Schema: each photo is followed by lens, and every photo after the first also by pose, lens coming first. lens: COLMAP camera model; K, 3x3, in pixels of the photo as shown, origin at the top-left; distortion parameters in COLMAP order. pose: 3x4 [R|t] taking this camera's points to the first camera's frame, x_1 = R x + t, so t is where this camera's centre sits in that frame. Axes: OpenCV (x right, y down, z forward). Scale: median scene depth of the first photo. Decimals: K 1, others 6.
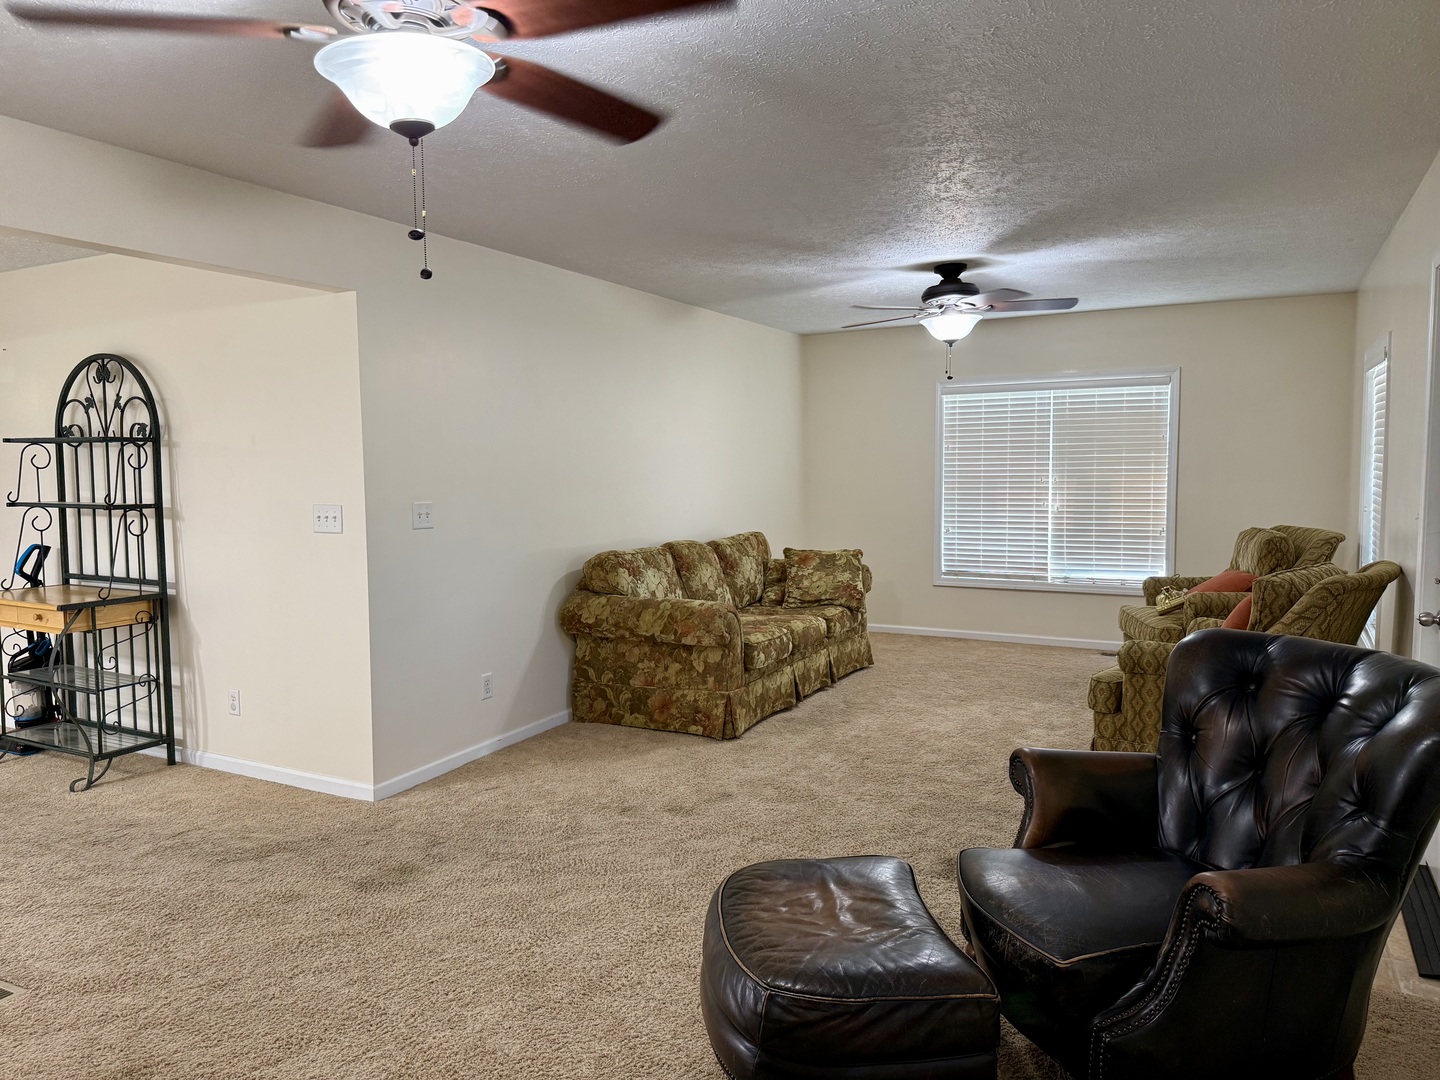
lens RADIAL K [[1024.1, 0, 720.0], [0, 1024.1, 540.0], [0, 0, 1]] dist [0.140219, -0.201340]
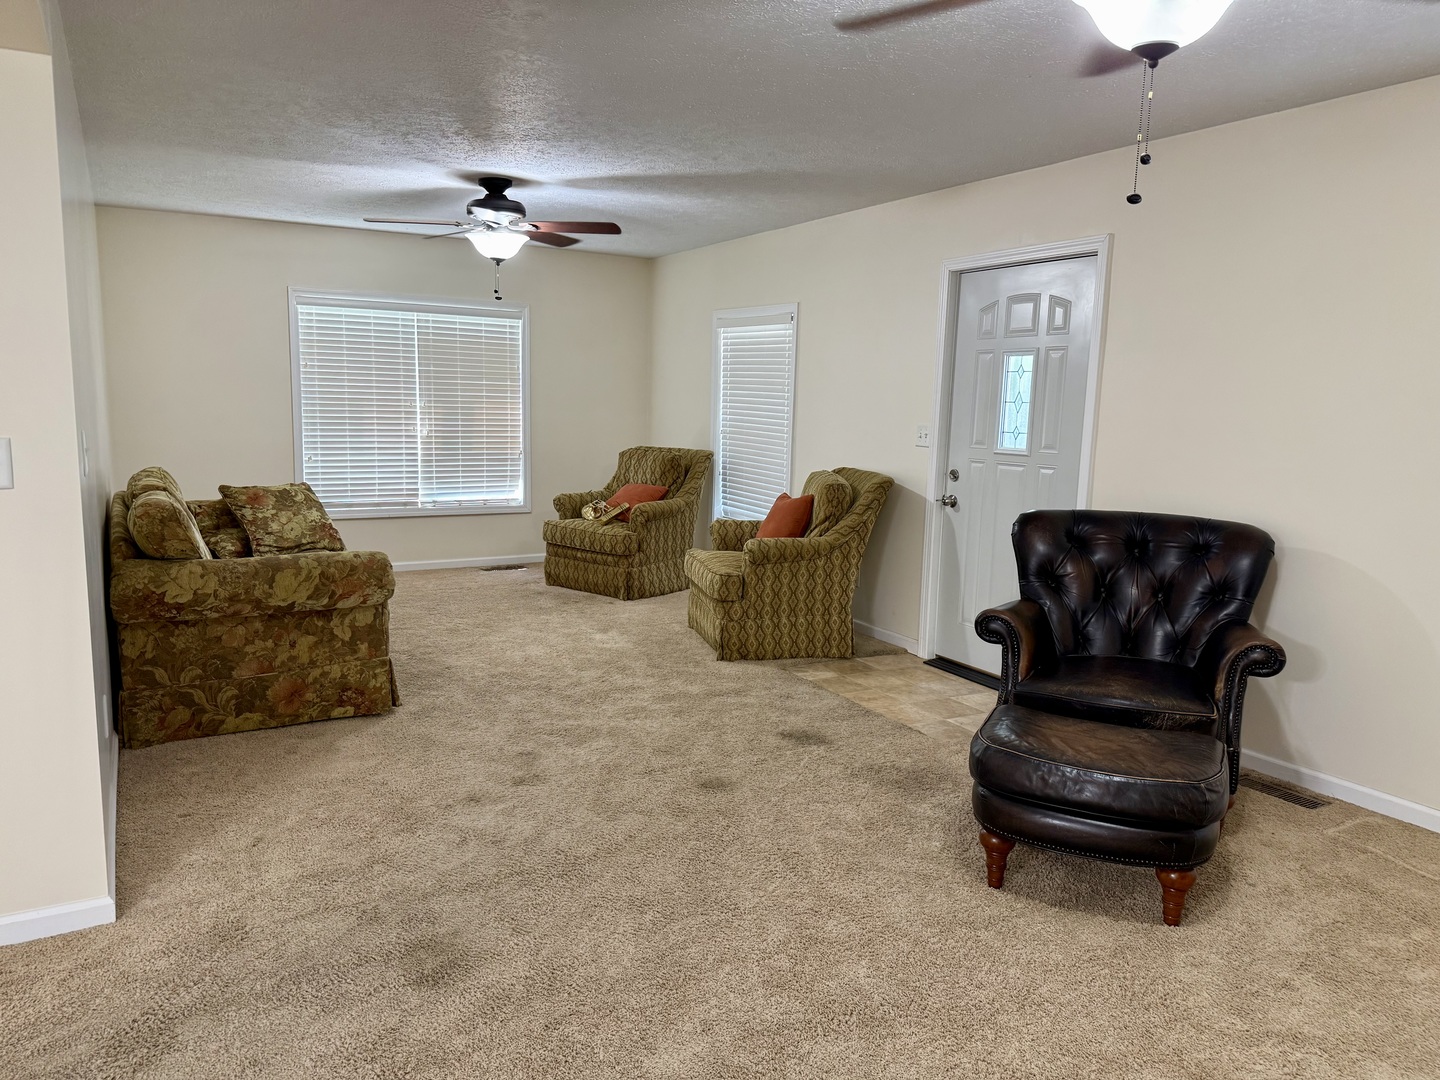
lens RADIAL K [[1021.0, 0, 720.0], [0, 1021.0, 540.0], [0, 0, 1]] dist [0.218912, -0.429331]
pose [[0.534317, -0.098542, 0.839520, -0.518051], [0.037860, 0.994975, 0.092692, -0.013635], [-0.844436, -0.017743, 0.535363, 0.301638]]
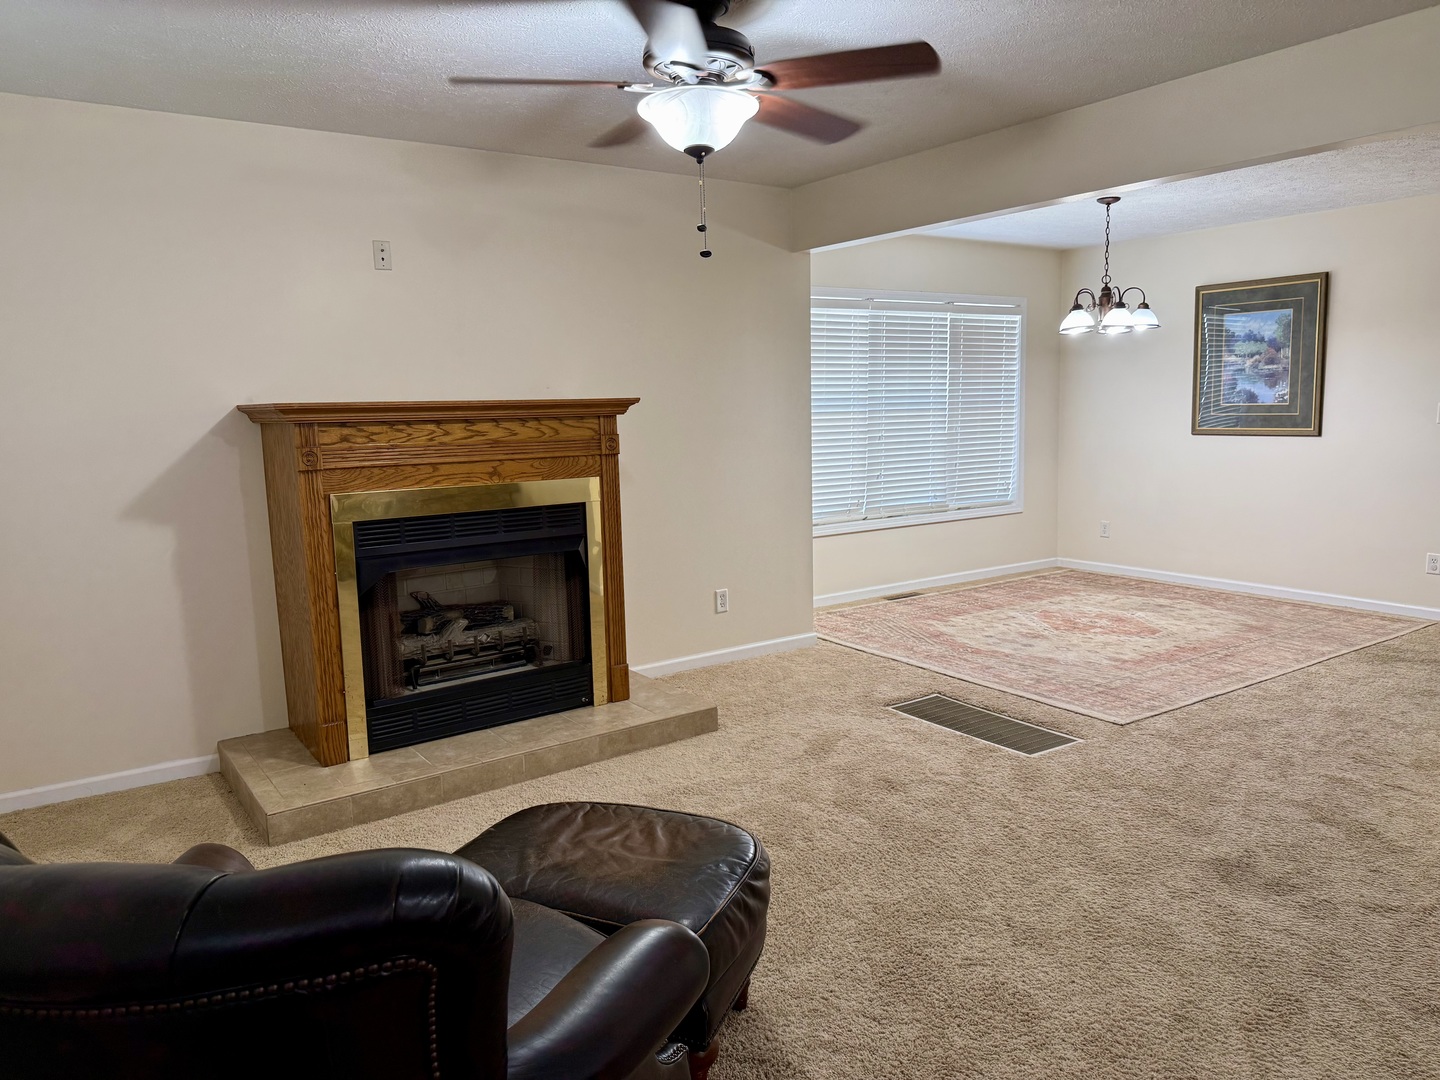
lens RADIAL K [[1021.0, 0, 720.0], [0, 1021.0, 540.0], [0, 0, 1]] dist [0.218912, -0.429331]
pose [[-0.456896, 0.146048, -0.877448, 0.381041], [-0.047388, 0.981032, 0.187965, -0.052344], [0.888257, 0.127461, -0.441309, 0.639135]]
